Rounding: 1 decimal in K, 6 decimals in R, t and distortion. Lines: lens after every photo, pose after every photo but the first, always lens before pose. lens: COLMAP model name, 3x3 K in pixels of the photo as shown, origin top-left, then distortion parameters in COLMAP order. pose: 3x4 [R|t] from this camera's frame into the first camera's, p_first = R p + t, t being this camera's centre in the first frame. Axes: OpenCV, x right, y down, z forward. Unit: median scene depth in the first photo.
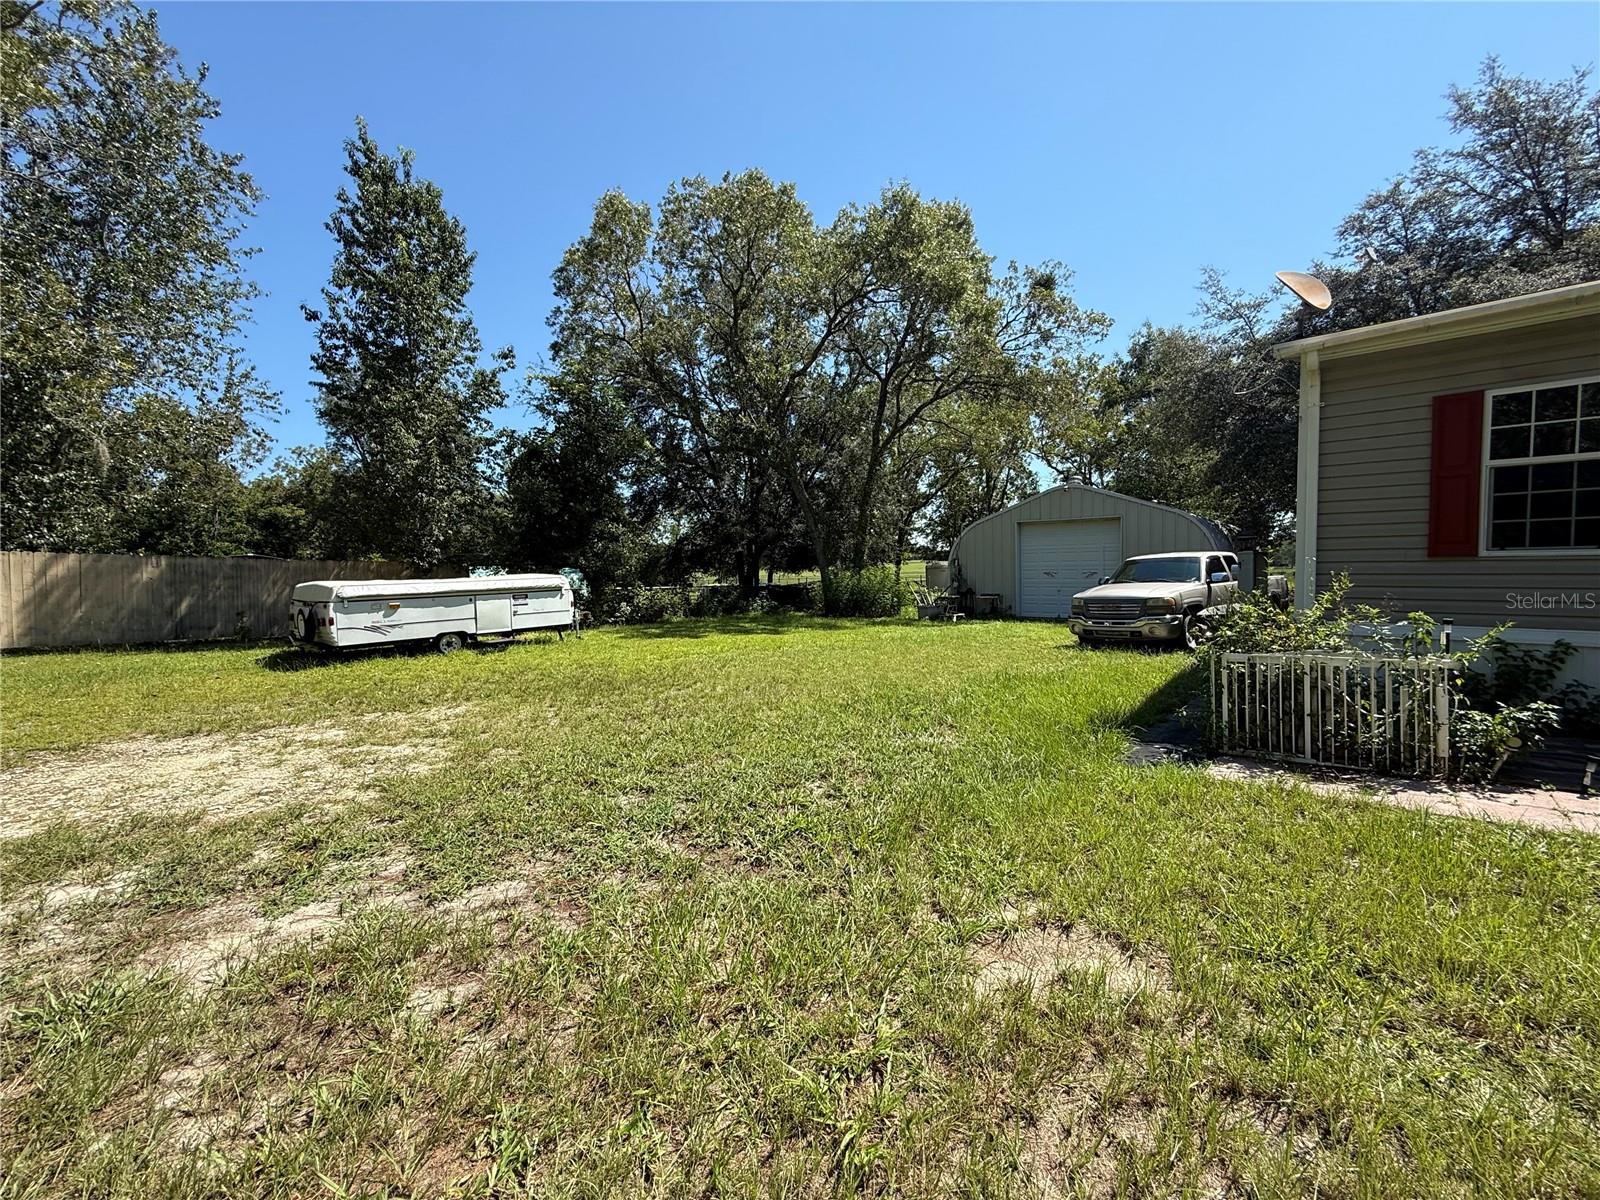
lens RADIAL K [[637.4, 0, 803.6], [0, 637.4, 605.2], [0, 0, 1]] dist [-0.000022, -0.000030]
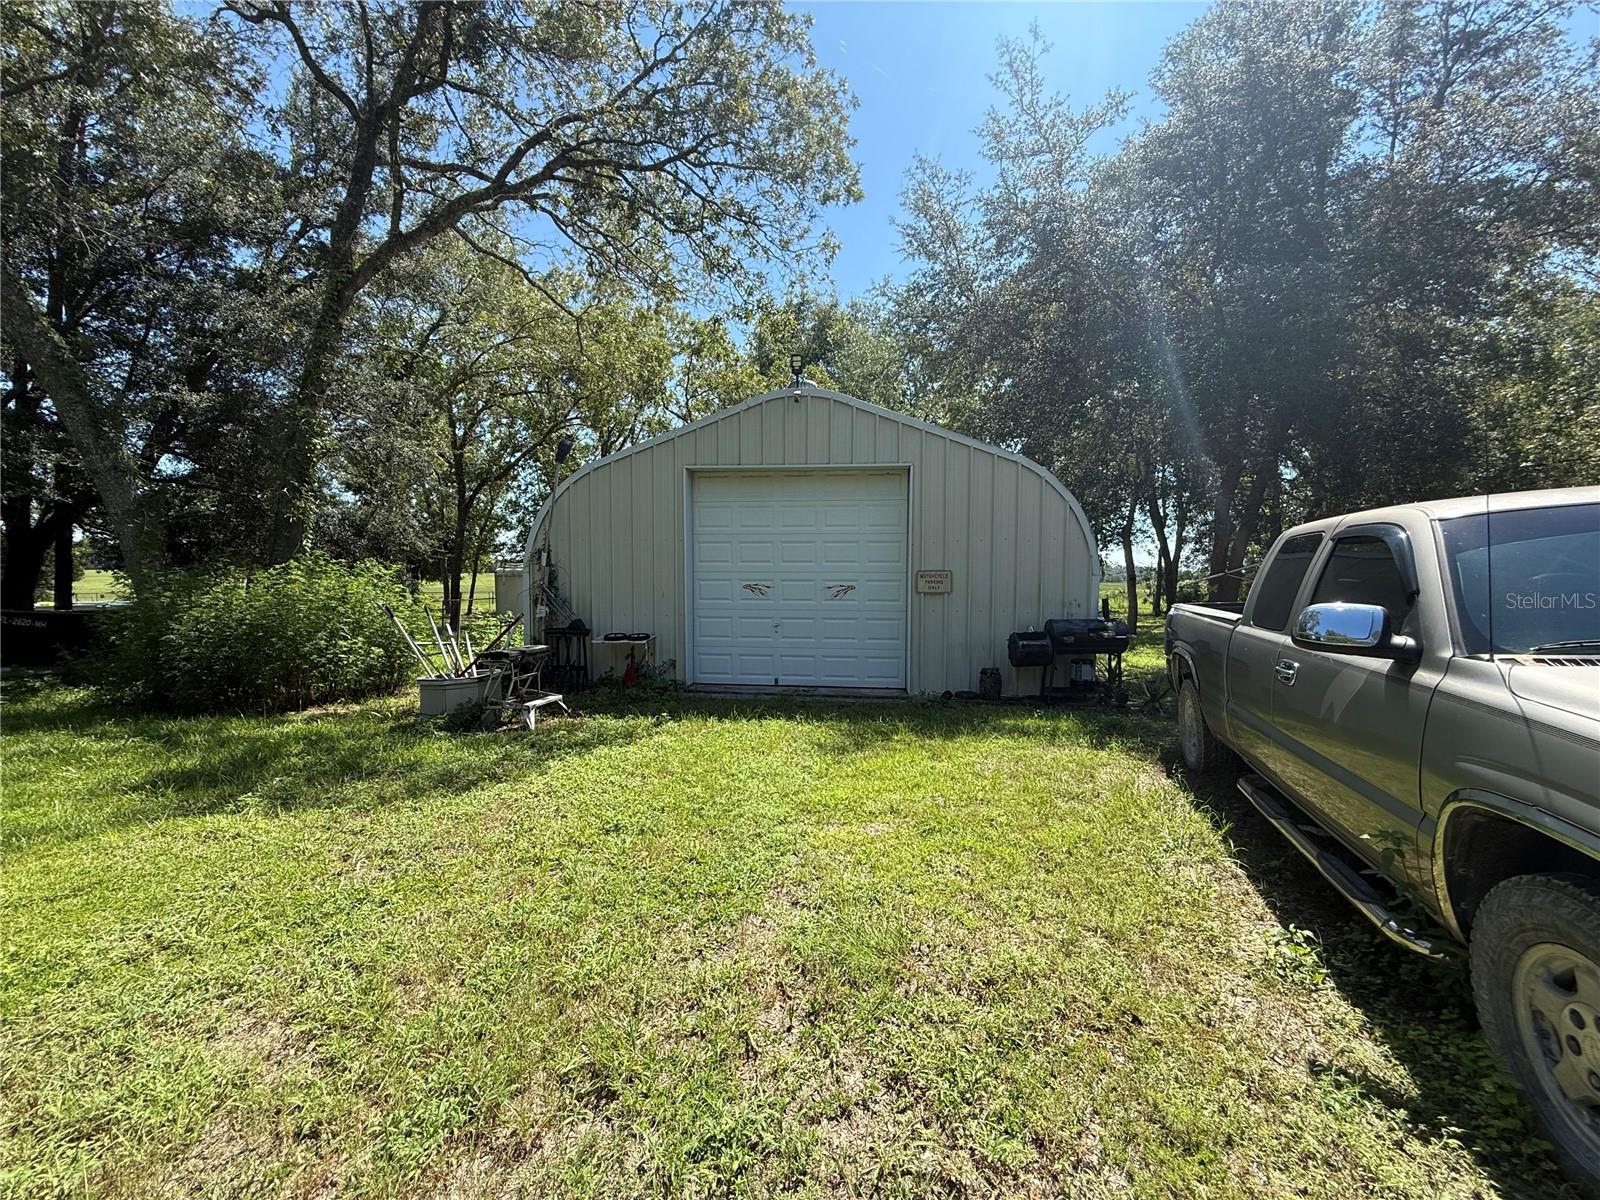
lens RADIAL K [[637.4, 0, 805.6], [0, 637.4, 603.7], [0, 0, 1]] dist [-0.000022, -0.000030]
pose [[0.826190, -0.001138, 0.563391, 0.149093], [0.016841, 0.999601, -0.022678, -0.026240], [-0.563140, 0.028225, 0.825879, 0.570497]]
